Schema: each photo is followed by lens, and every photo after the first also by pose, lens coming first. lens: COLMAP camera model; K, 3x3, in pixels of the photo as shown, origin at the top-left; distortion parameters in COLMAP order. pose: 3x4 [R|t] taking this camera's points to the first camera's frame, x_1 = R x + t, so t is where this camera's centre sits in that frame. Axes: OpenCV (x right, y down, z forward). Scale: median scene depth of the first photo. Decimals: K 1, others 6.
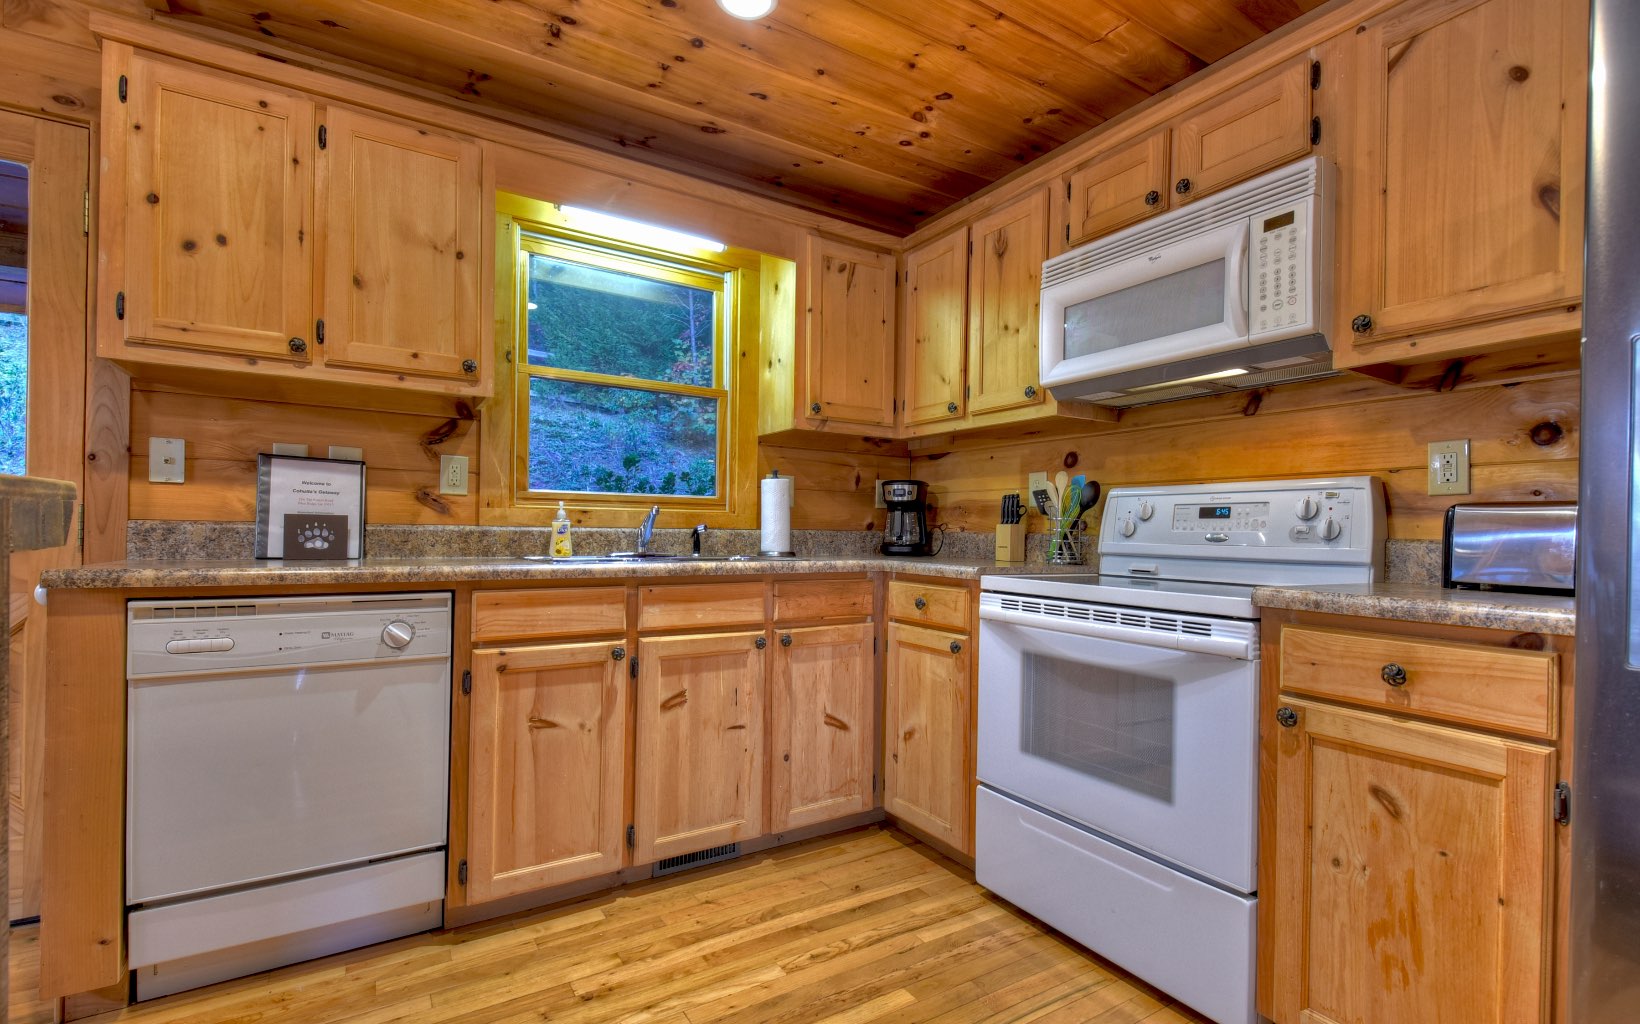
lens RADIAL K [[721.8, 0, 828.7], [0, 721.8, 528.4], [0, 0, 1]] dist [0.001417, -0.003811]
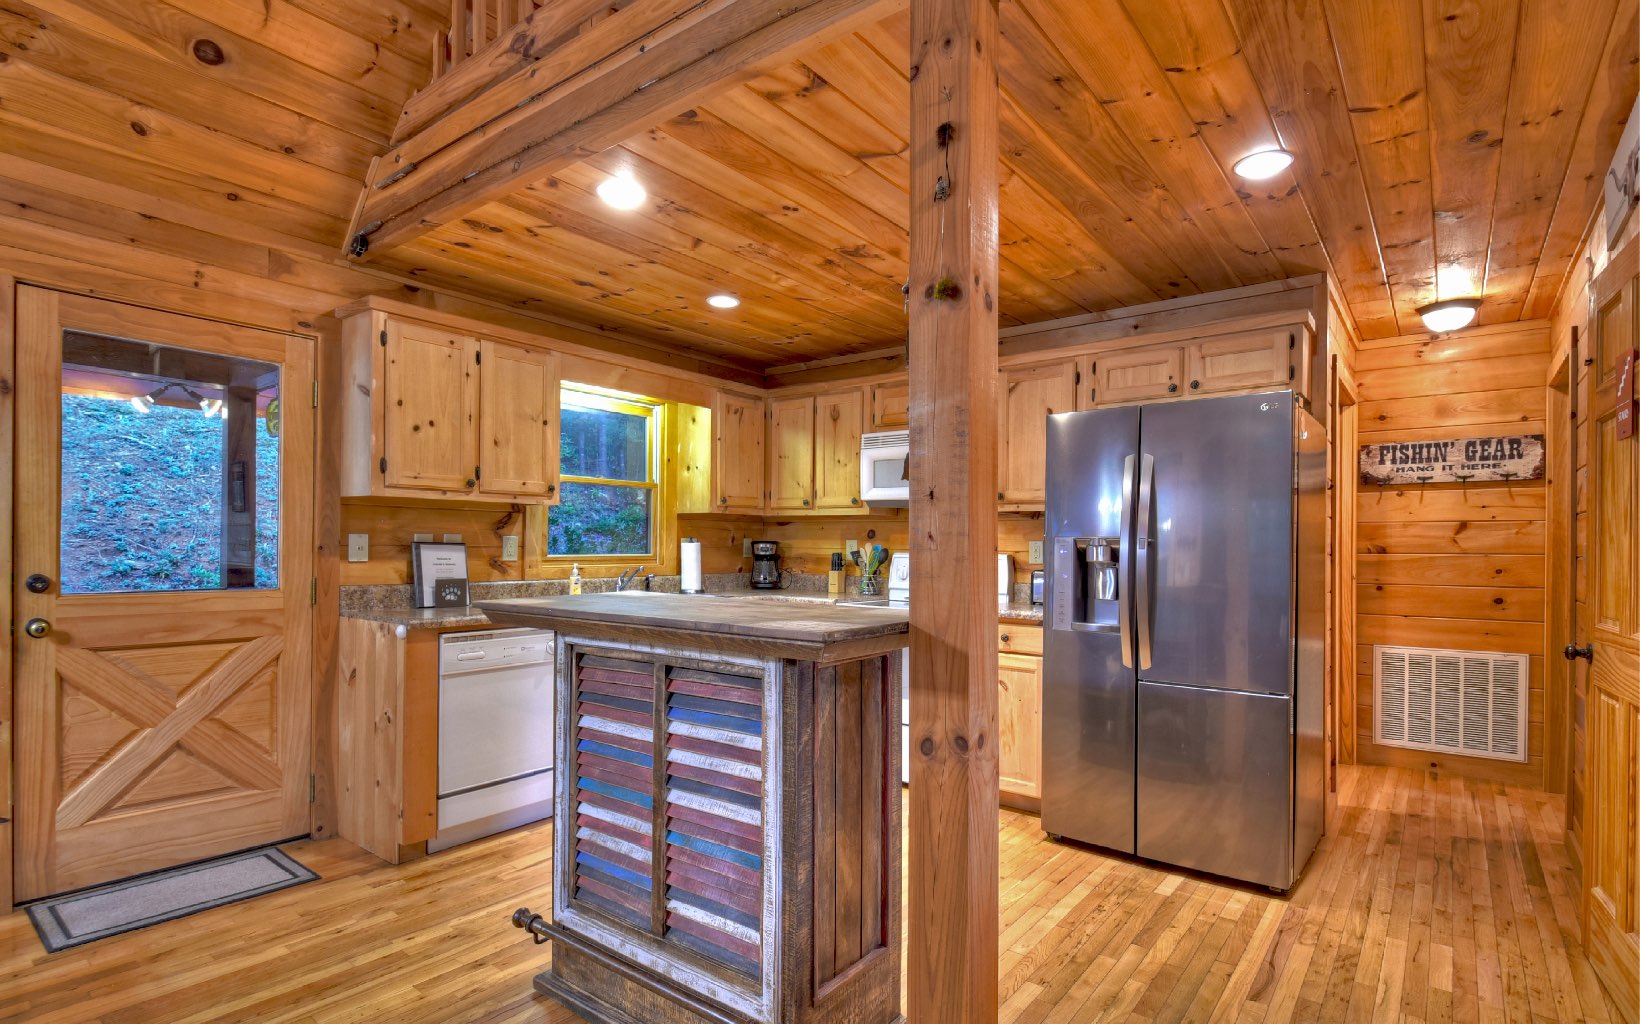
lens RADIAL K [[811.4, 0, 820.7], [0, 811.4, 527.2], [0, 0, 1]] dist [-0.026850, -0.000988]
pose [[0.939008, -0.001117, 0.343893, -0.551259], [0.004212, 0.999957, -0.008252, -0.115938], [-0.343869, 0.009197, 0.938972, -0.973742]]
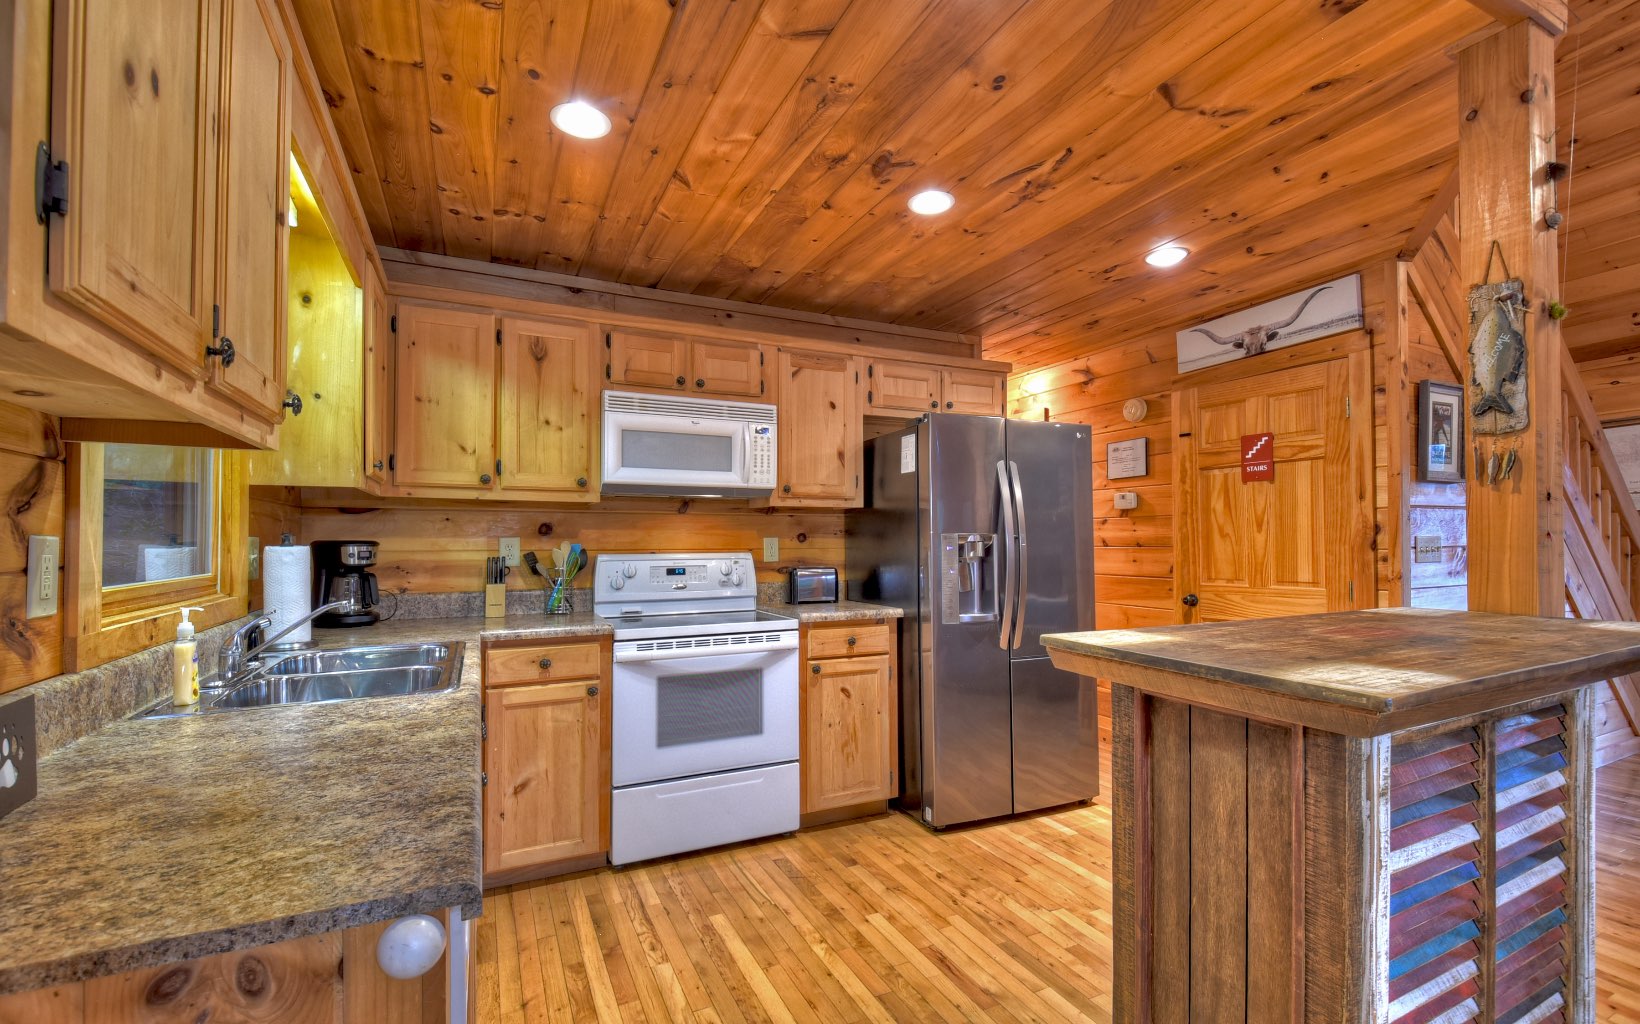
lens RADIAL K [[721.8, 0, 833.6], [0, 721.8, 525.5], [0, 0, 1]] dist [0.001417, -0.003811]
pose [[0.090614, 0.005239, 0.995872, -1.042350], [-0.000945, 0.999986, -0.005175, -0.116126], [-0.995886, -0.000472, 0.090618, 0.478012]]
